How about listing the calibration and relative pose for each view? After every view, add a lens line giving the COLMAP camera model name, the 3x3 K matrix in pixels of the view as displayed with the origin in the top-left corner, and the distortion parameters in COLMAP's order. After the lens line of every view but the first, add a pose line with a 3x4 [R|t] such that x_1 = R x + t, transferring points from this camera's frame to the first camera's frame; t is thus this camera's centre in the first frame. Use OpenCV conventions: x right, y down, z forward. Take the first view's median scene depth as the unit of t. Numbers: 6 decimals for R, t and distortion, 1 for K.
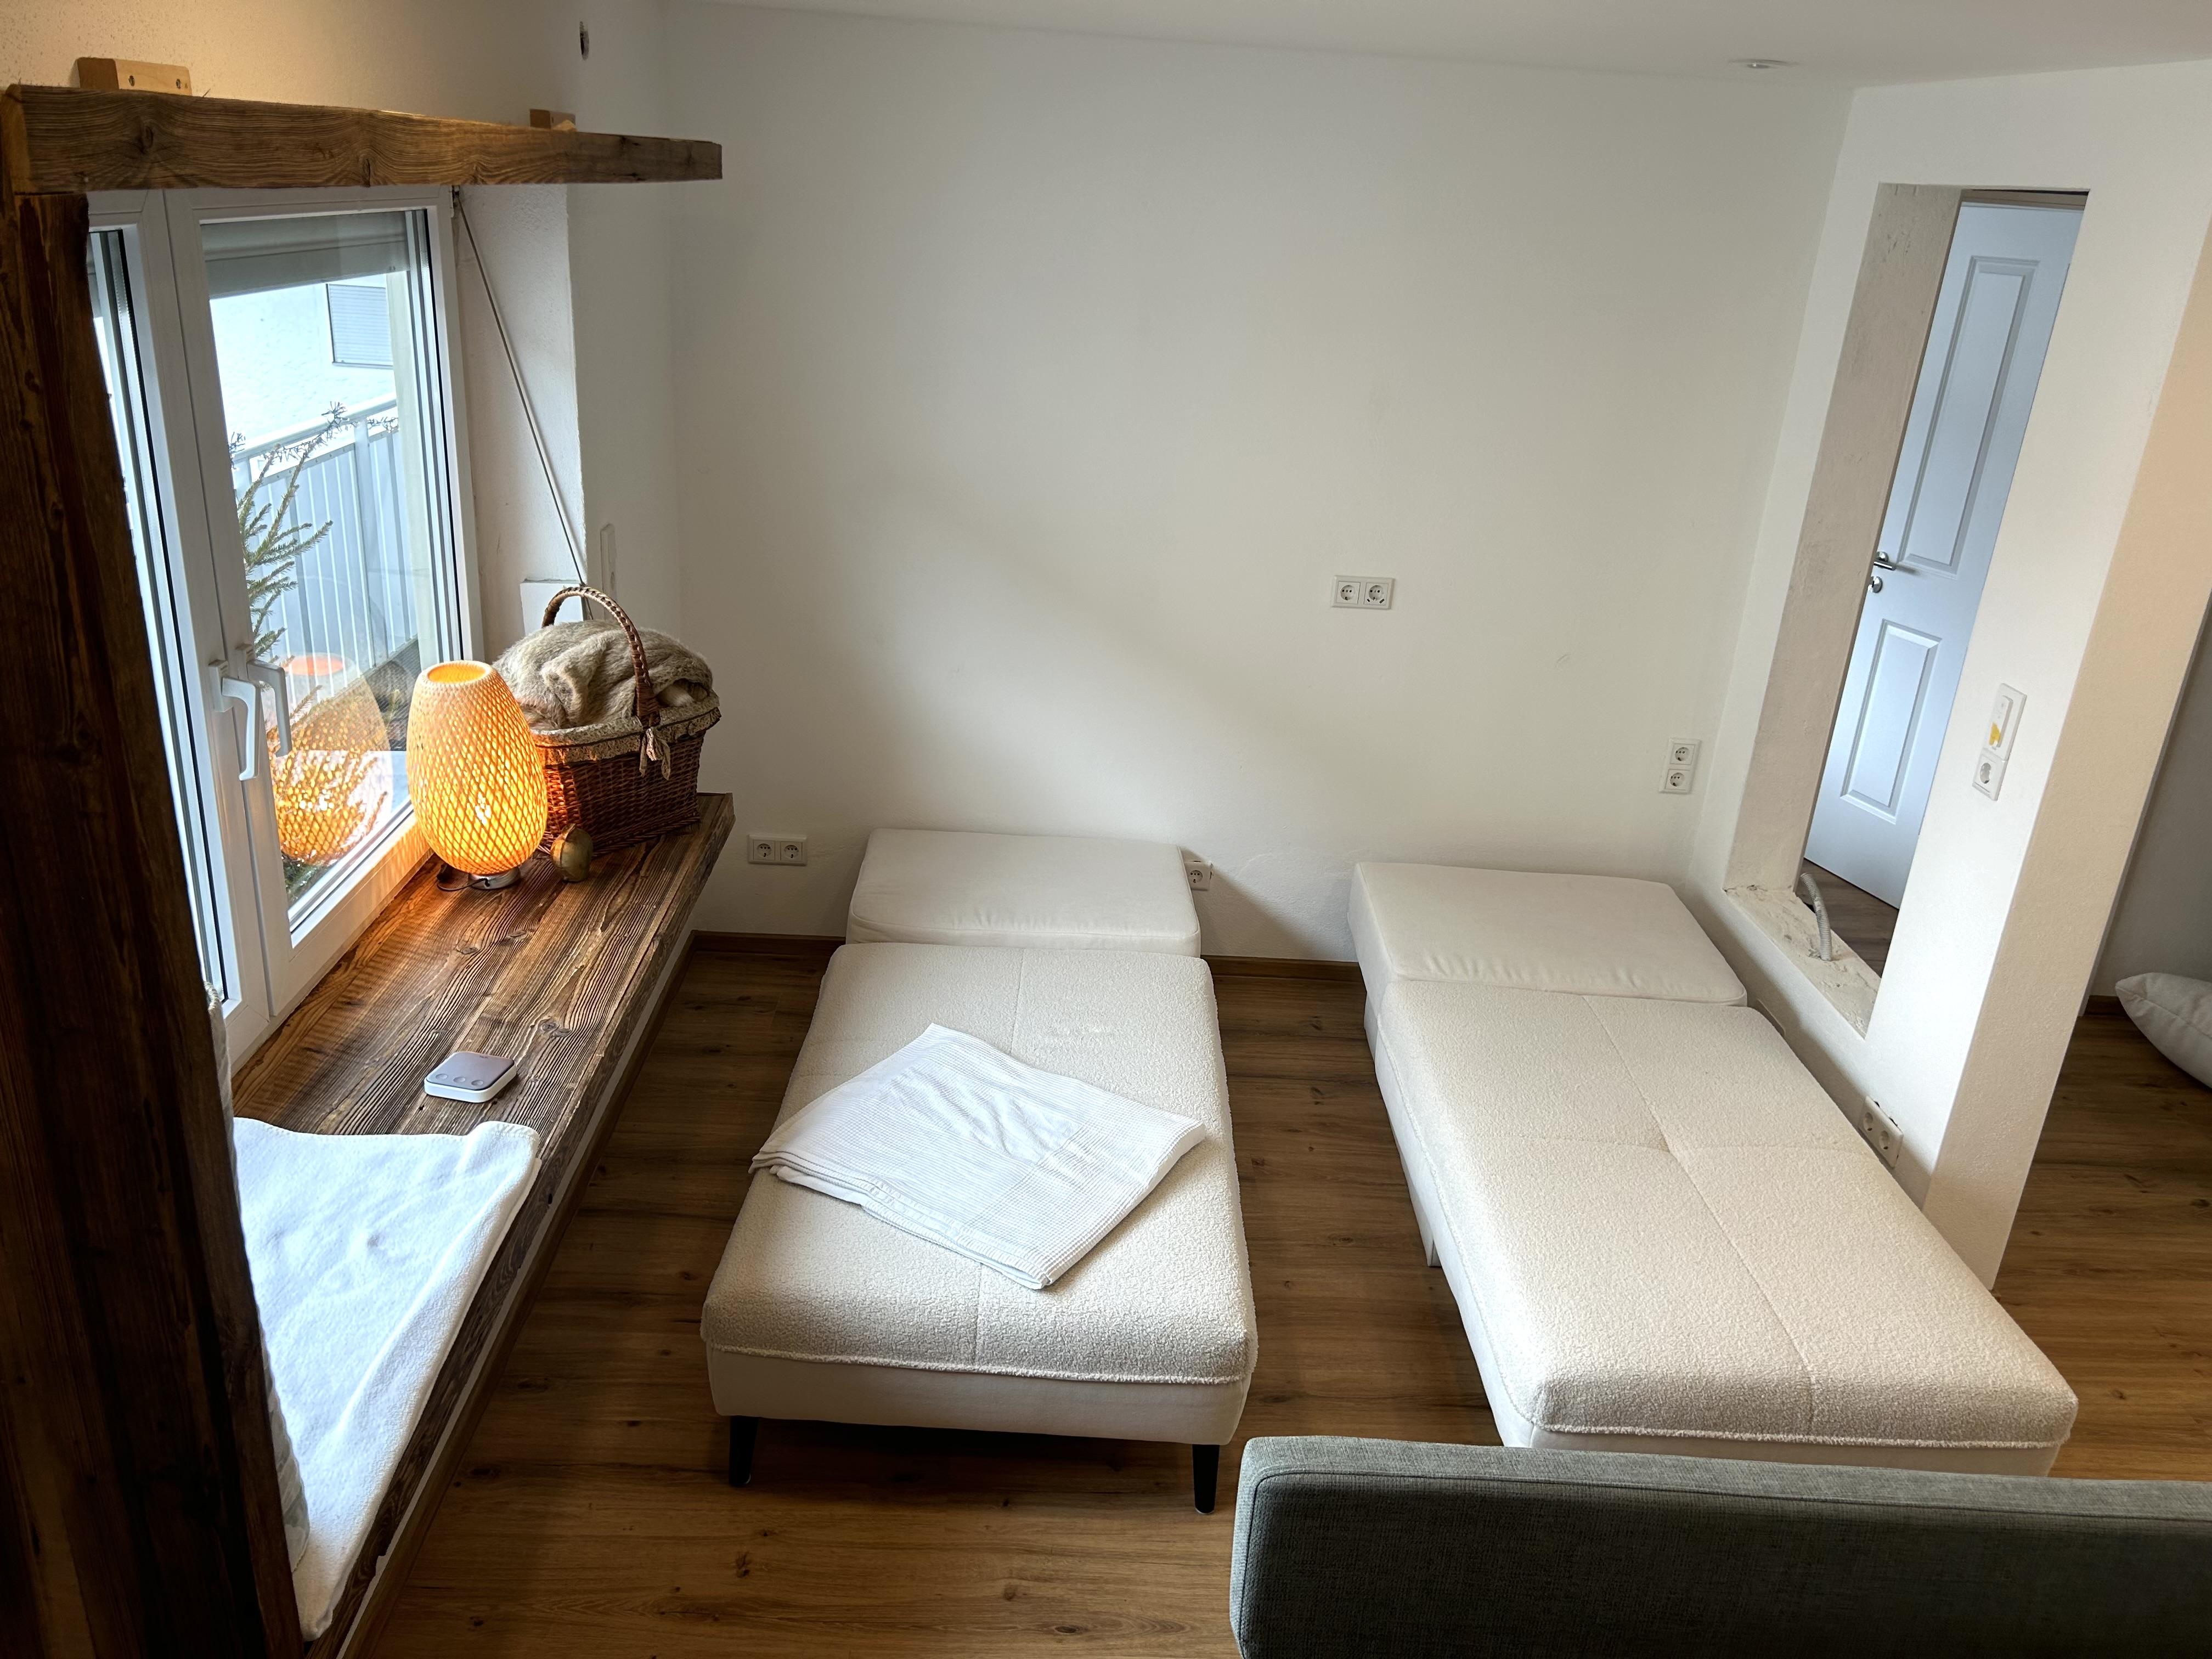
lens RADIAL K [[1669.2, 0, 1117.6], [0, 1669.2, 827.6], [0, 0, 1]] dist [0.064364, -0.084263]
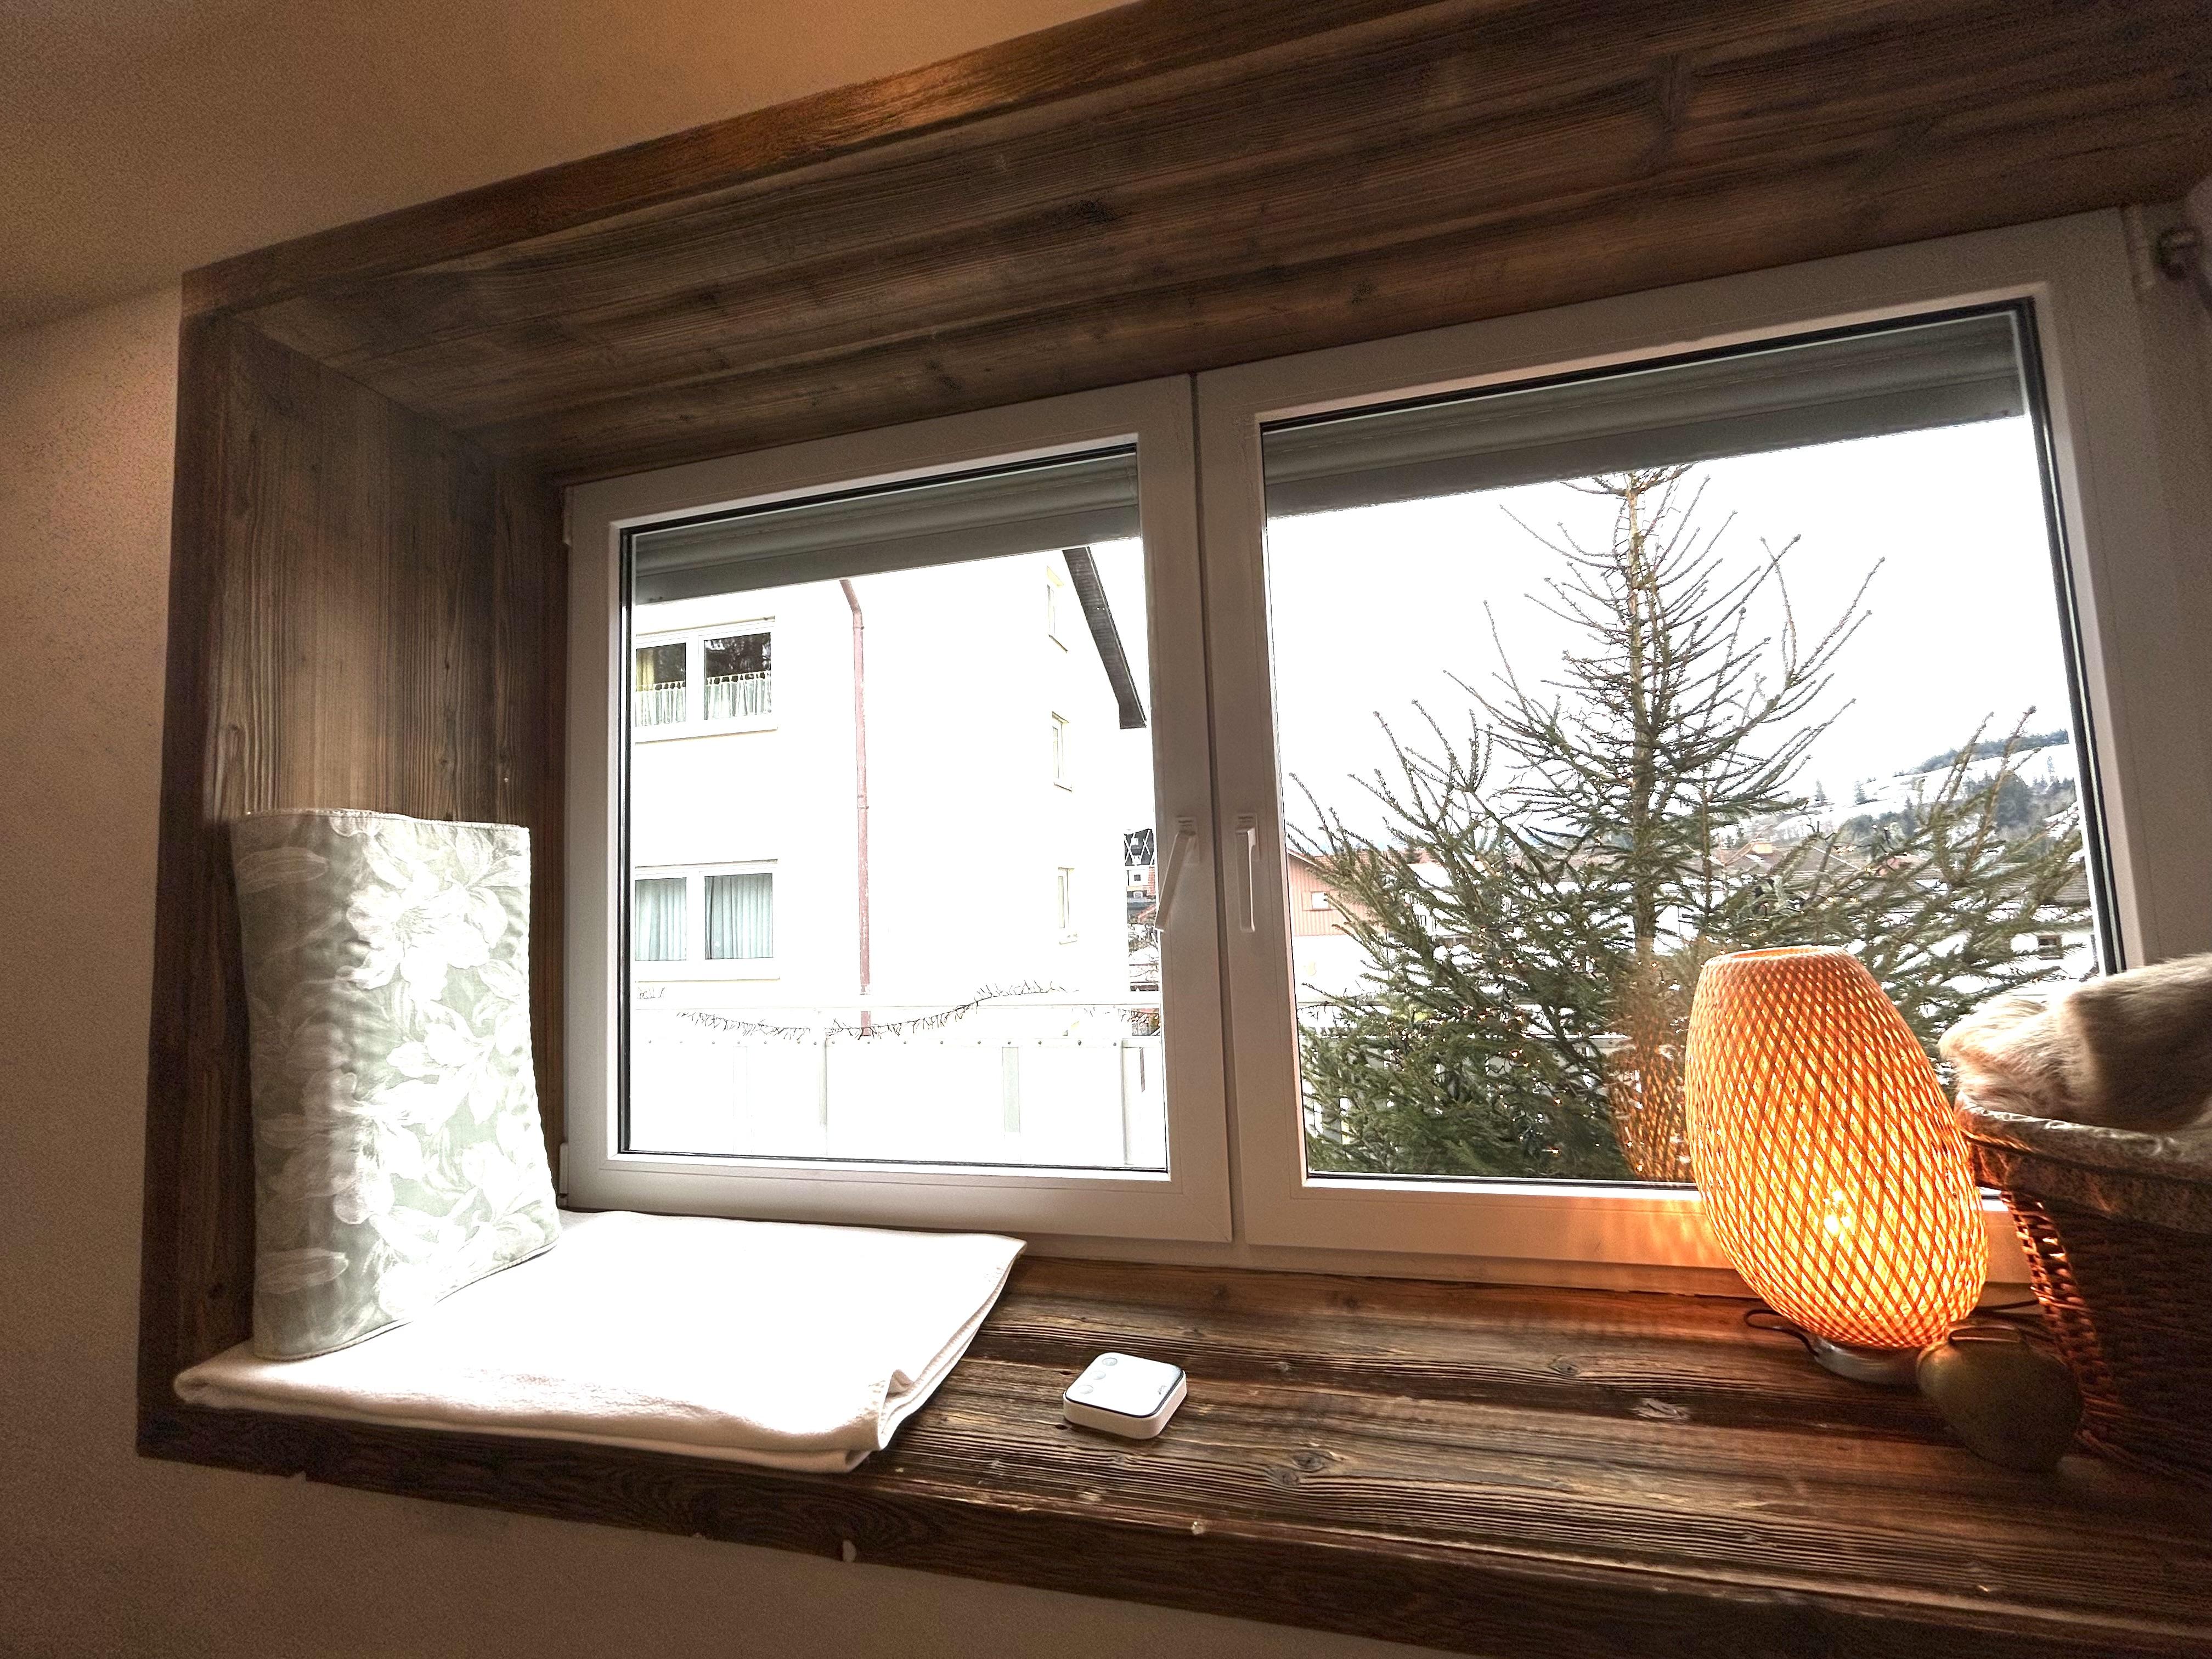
lens RADIAL K [[893.2, 0, 1106.0], [0, 893.2, 829.5], [0, 0, 1]] dist [0.000954, -0.000289]
pose [[-0.276007, -0.132815, -0.951935, -0.007214], [-0.326083, 0.944607, -0.037247, -0.039433], [0.904151, 0.300130, -0.304027, 0.793218]]
